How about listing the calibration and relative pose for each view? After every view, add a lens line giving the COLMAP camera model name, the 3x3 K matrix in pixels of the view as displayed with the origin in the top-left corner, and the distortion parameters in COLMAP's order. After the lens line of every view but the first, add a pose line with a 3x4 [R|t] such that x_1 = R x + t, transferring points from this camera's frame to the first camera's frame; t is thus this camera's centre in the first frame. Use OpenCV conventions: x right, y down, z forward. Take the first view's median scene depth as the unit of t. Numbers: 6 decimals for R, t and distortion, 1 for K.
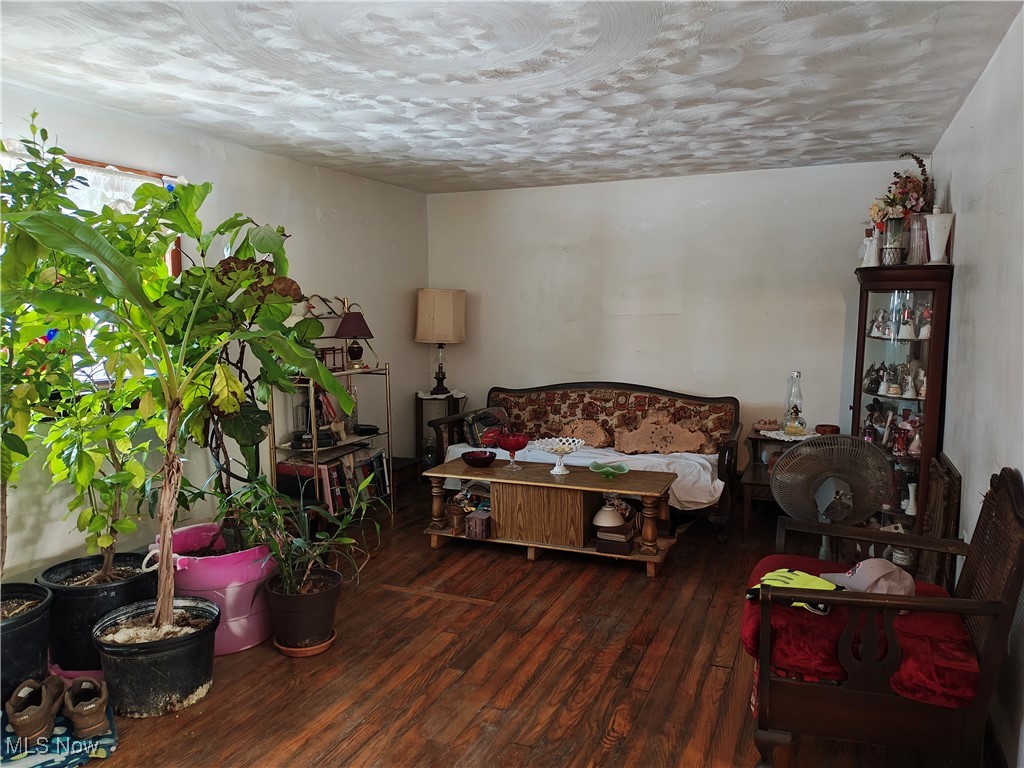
lens RADIAL K [[754.2, 0, 513.4], [0, 754.2, 389.0], [0, 0, 1]] dist [0.072727, -0.103592]
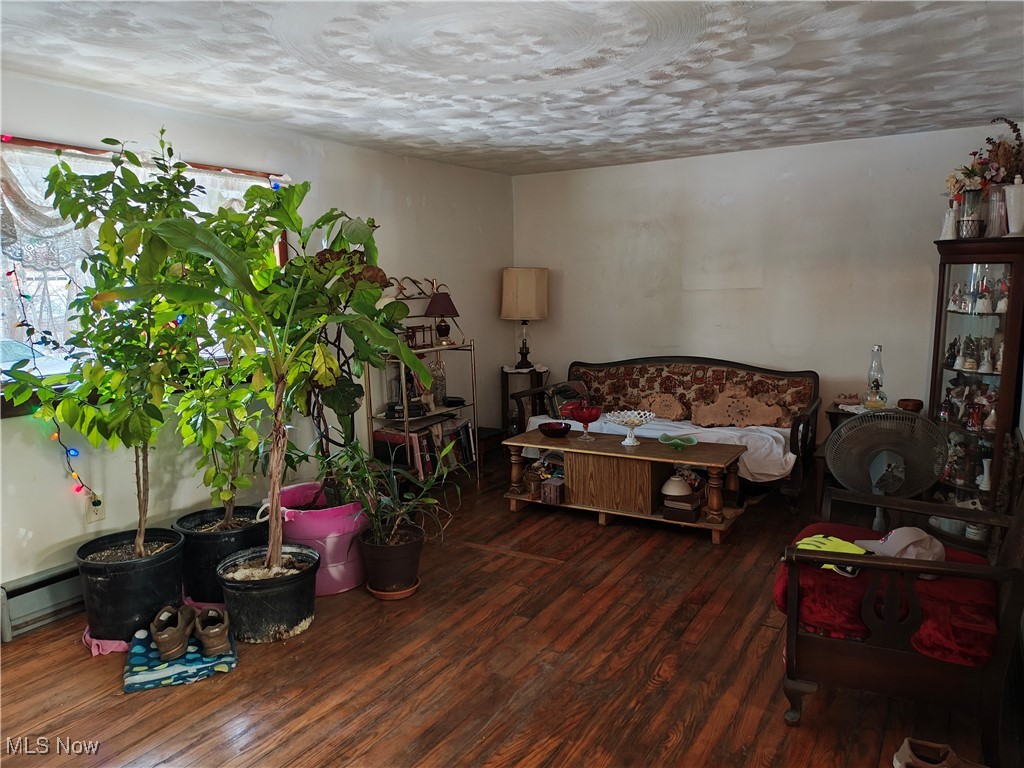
lens RADIAL K [[754.2, 0, 513.4], [0, 754.2, 389.0], [0, 0, 1]] dist [0.072727, -0.103592]
pose [[0.990509, 0.003904, -0.137395, 0.045717], [0.001261, 0.999296, 0.037483, -0.005259], [0.137445, -0.037301, 0.989807, -0.066309]]
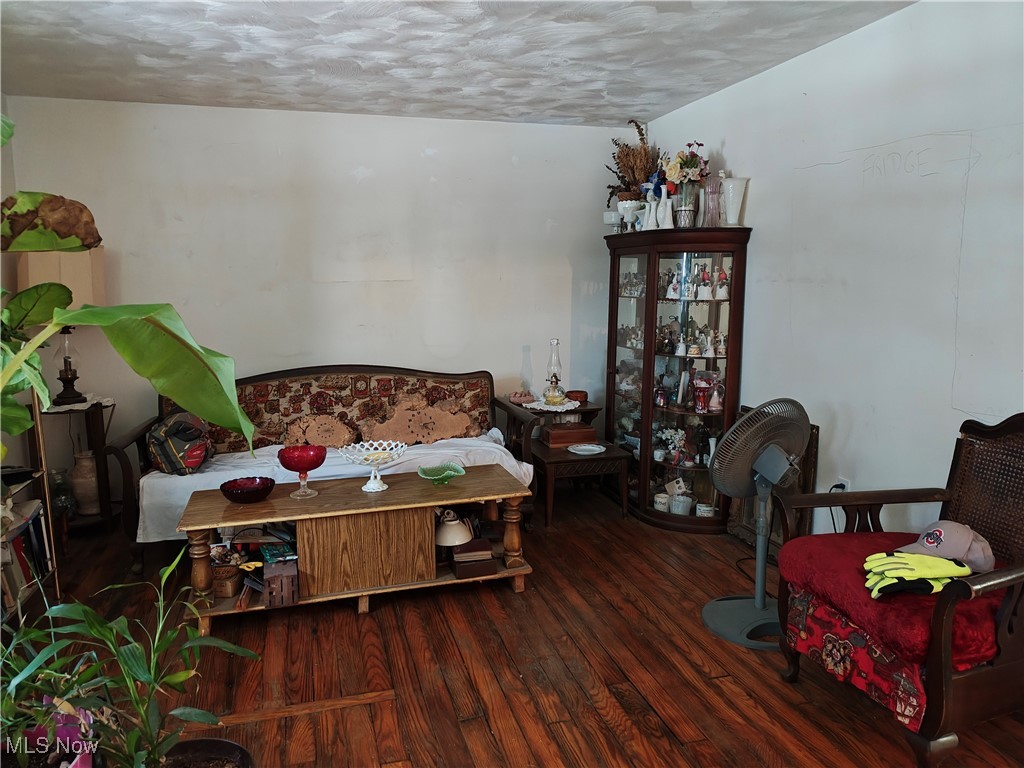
lens RADIAL K [[750.4, 0, 528.8], [0, 750.4, 383.5], [0, 0, 1]] dist [0.065790, -0.102565]
pose [[0.774229, -0.092447, 0.626118, -0.297117], [0.074397, 0.995710, 0.055022, -0.025169], [-0.628518, 0.003982, 0.777785, 0.333768]]
